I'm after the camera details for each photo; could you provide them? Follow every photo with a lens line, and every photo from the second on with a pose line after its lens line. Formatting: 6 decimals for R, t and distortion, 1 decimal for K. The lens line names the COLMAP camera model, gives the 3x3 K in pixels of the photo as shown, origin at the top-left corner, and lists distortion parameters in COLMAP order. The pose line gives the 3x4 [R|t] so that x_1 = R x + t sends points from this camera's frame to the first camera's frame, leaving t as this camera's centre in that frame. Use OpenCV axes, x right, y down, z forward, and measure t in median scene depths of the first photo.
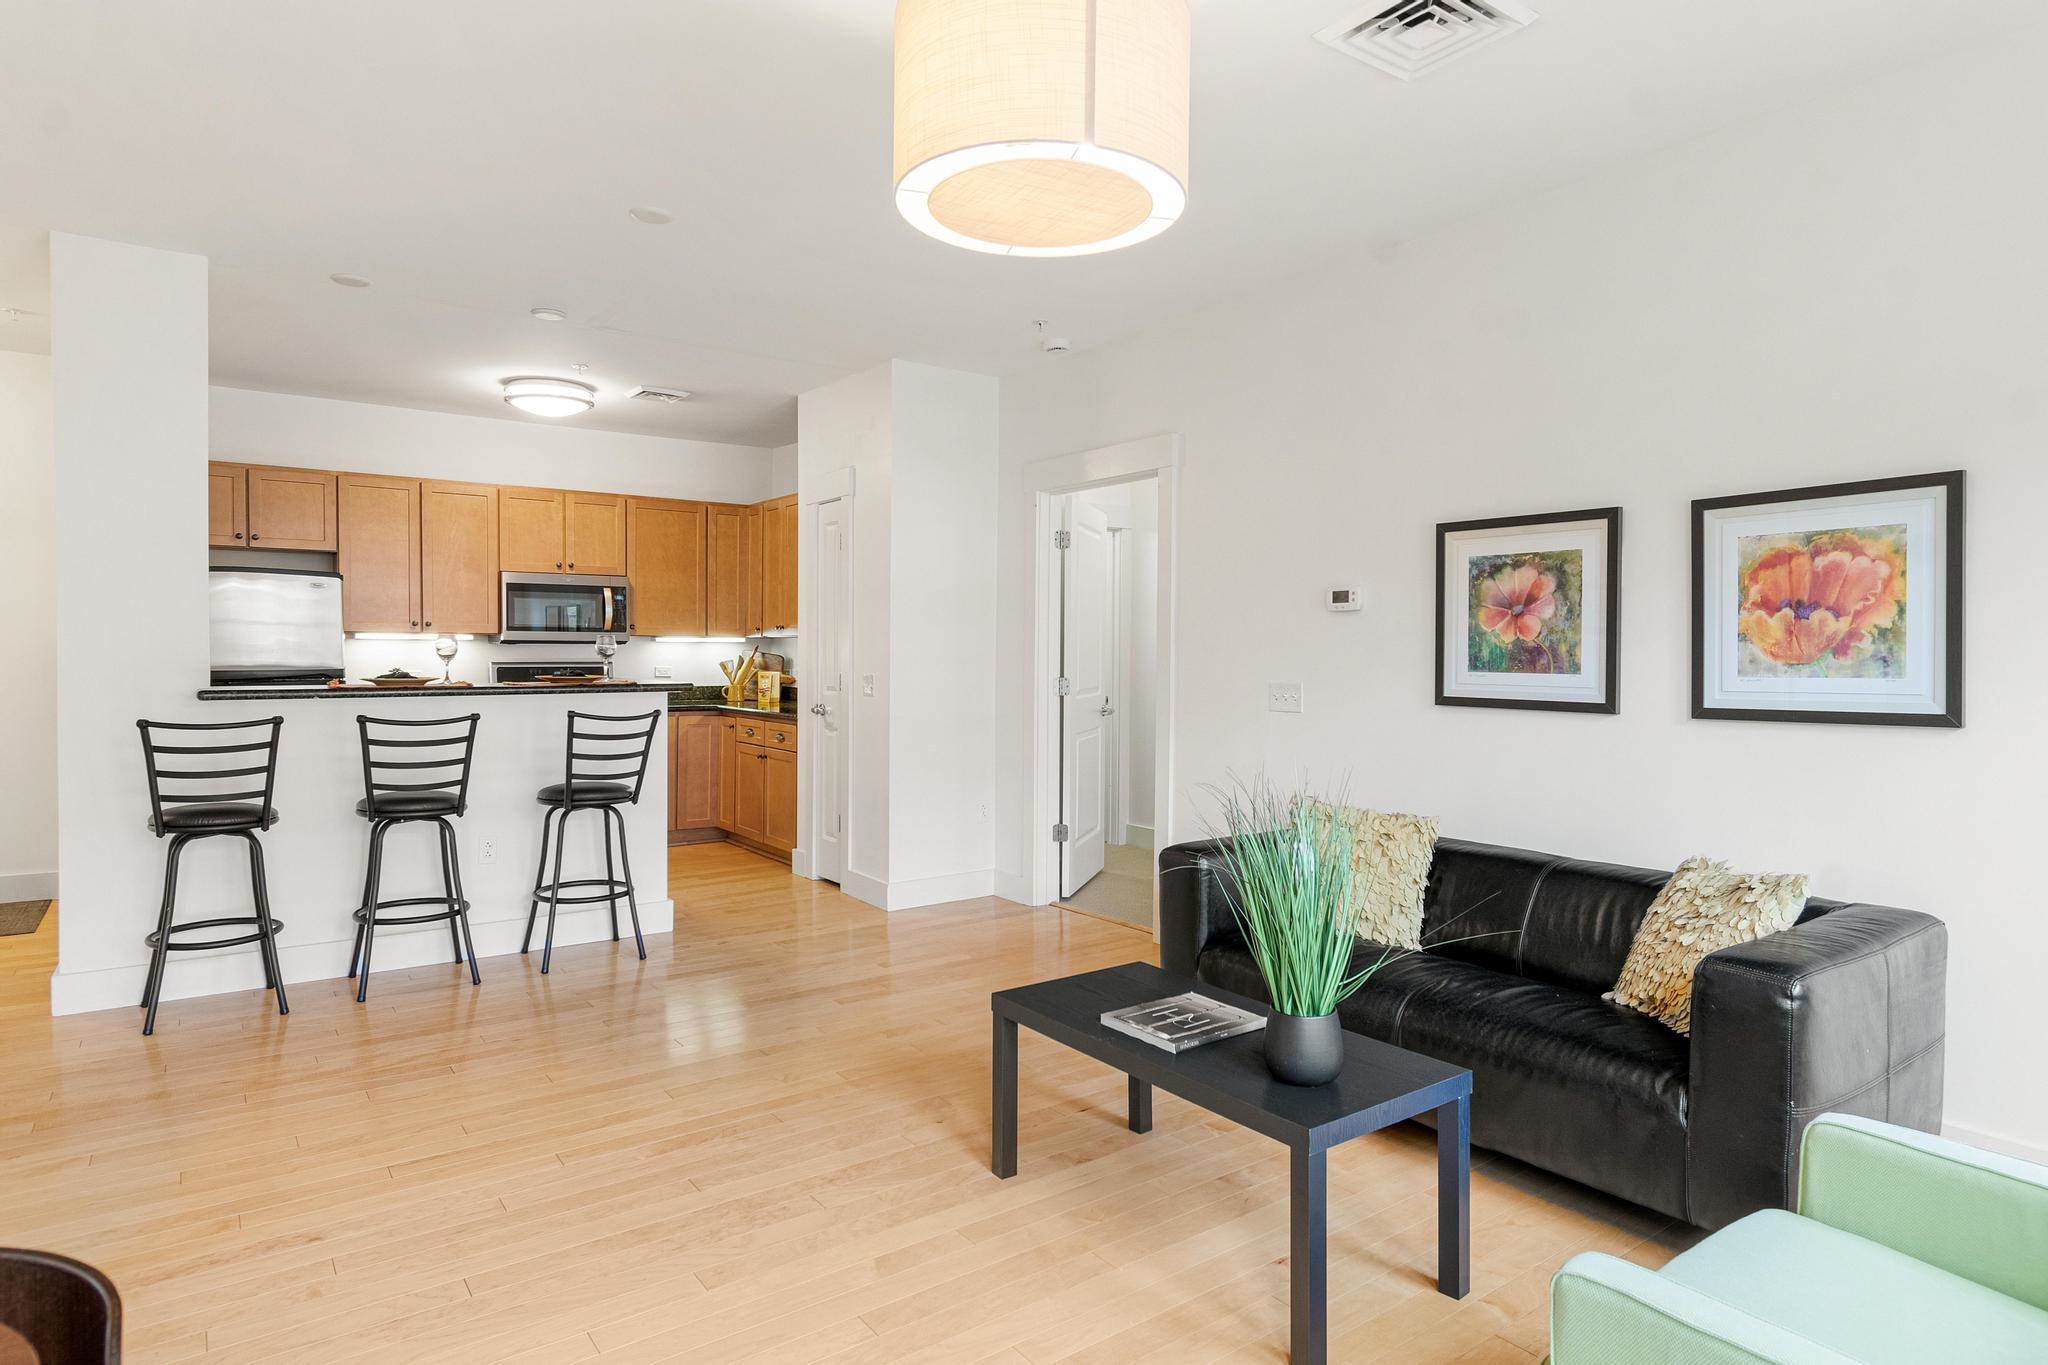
lens RADIAL K [[1130.7, 0, 1024.0], [0, 1130.7, 682.5], [0, 0, 1]] dist [0.004154, 0.000040]
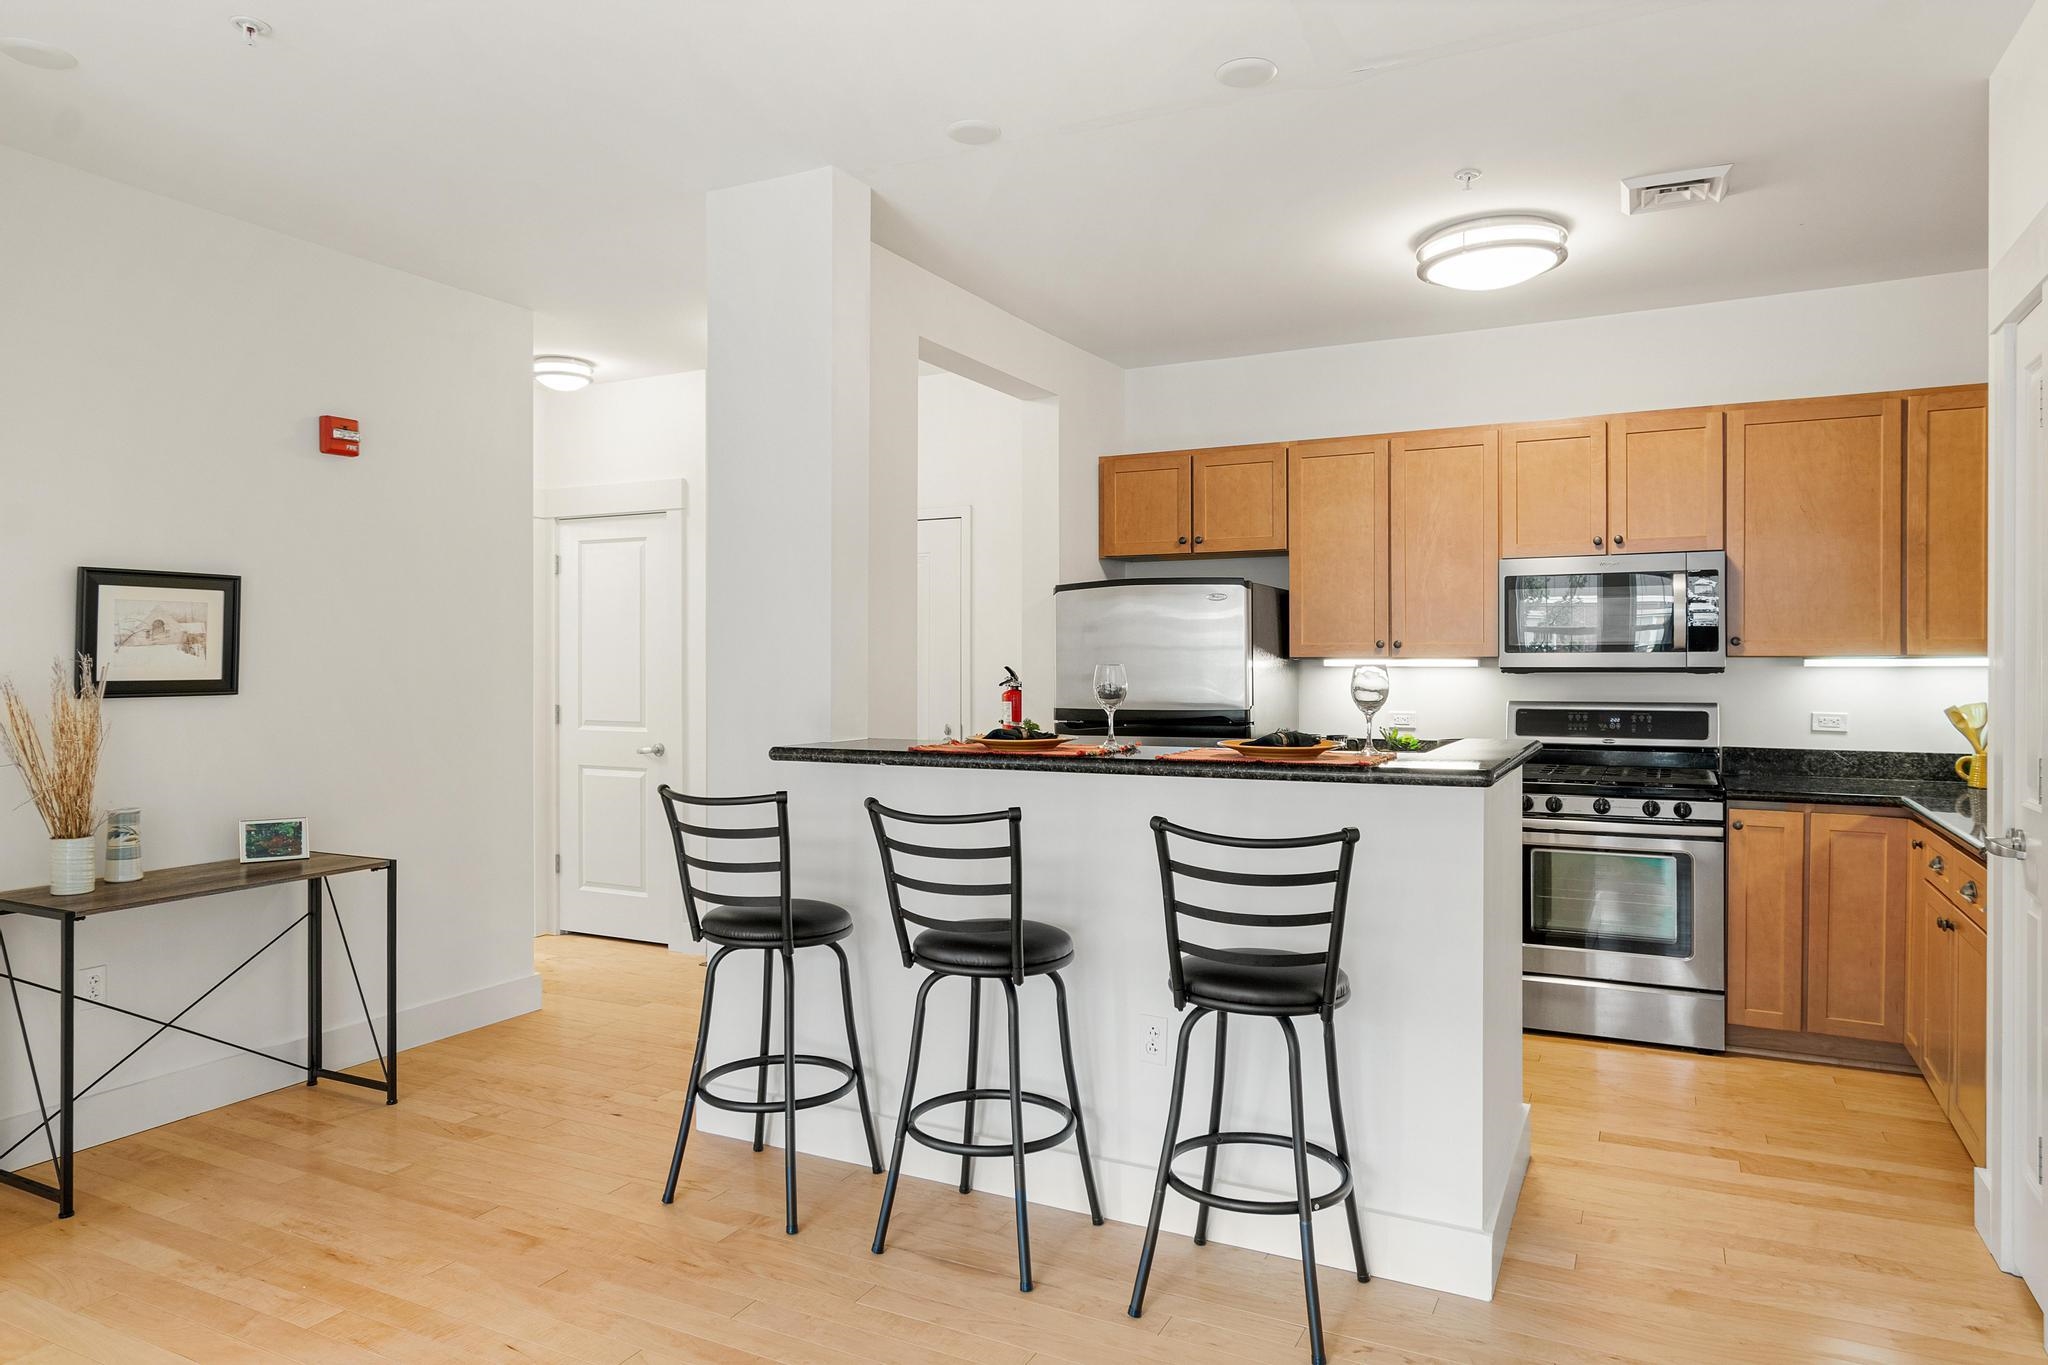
lens RADIAL K [[1260.3, 0, 1045.6], [0, 1260.3, 663.7], [0, 0, 1]] dist [-0.002364, 0.001882]
pose [[0.457388, -0.007026, -0.889239, 0.053996], [-0.021891, 0.999577, -0.019158, -0.022325], [0.888998, 0.028229, 0.457041, 0.492032]]
